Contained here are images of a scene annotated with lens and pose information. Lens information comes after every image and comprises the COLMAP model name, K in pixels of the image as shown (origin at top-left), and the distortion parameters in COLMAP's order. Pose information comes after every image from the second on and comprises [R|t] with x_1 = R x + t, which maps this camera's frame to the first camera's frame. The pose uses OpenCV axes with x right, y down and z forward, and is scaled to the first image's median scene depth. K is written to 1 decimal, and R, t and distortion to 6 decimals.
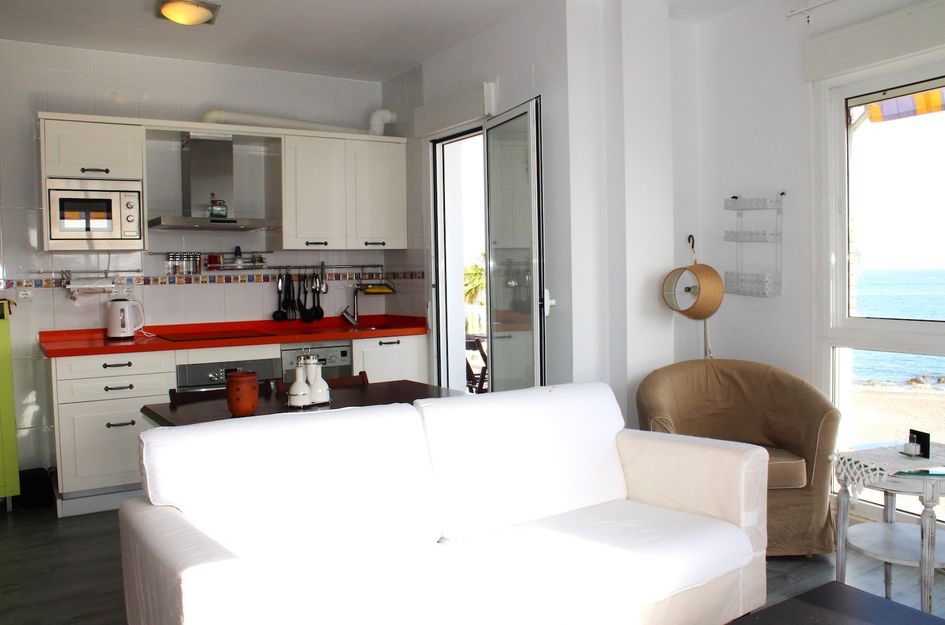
lens RADIAL K [[787.0, 0, 467.8], [0, 787.0, 308.6], [0, 0, 1]] dist [-0.162459, 0.148466]
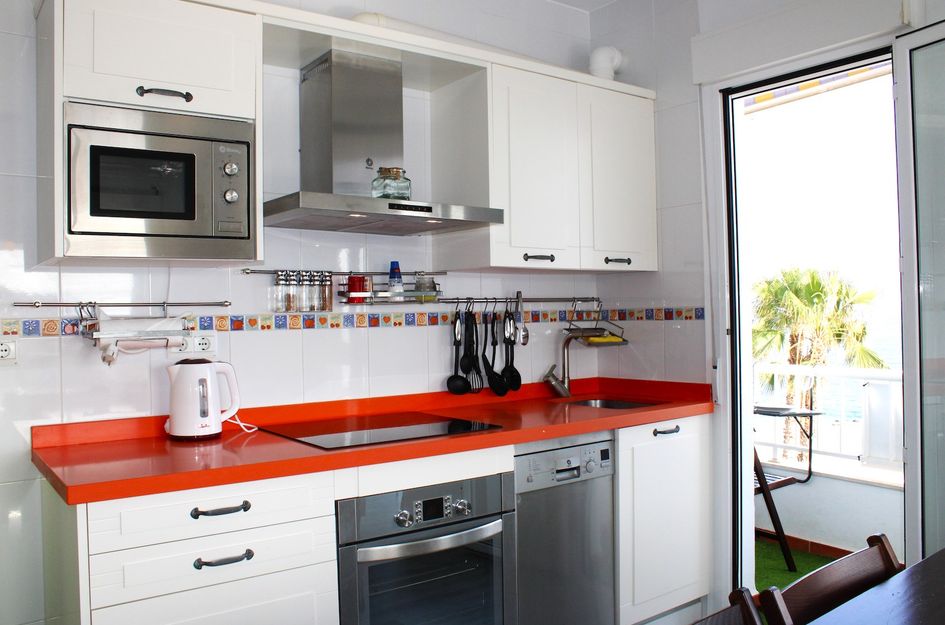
lens RADIAL K [[787.0, 0, 475.4], [0, 787.0, 311.7], [0, 0, 1]] dist [-0.162459, 0.148466]
pose [[0.997170, 0.000108, 0.075175, -0.283715], [0.003382, 0.998922, -0.046297, -0.018184], [-0.075099, 0.046420, 0.996095, 0.439622]]
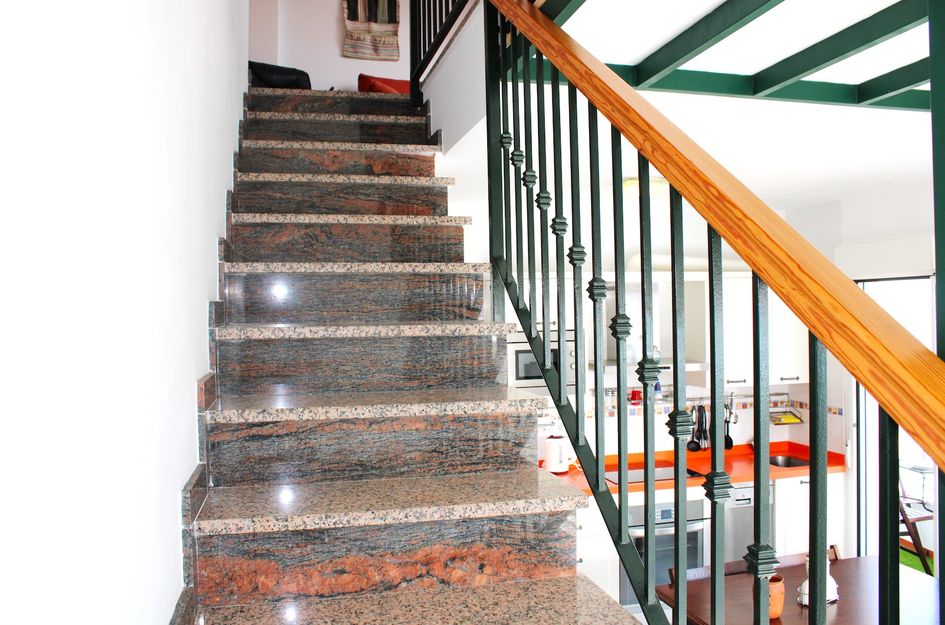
lens RADIAL K [[787.0, 0, 468.8], [0, 787.0, 313.9], [0, 0, 1]] dist [-0.162459, 0.148466]
pose [[0.943009, 0.003538, -0.332750, -0.188435], [-0.013728, 0.999506, -0.028278, -0.139036], [0.332485, 0.031235, 0.942591, -0.078943]]
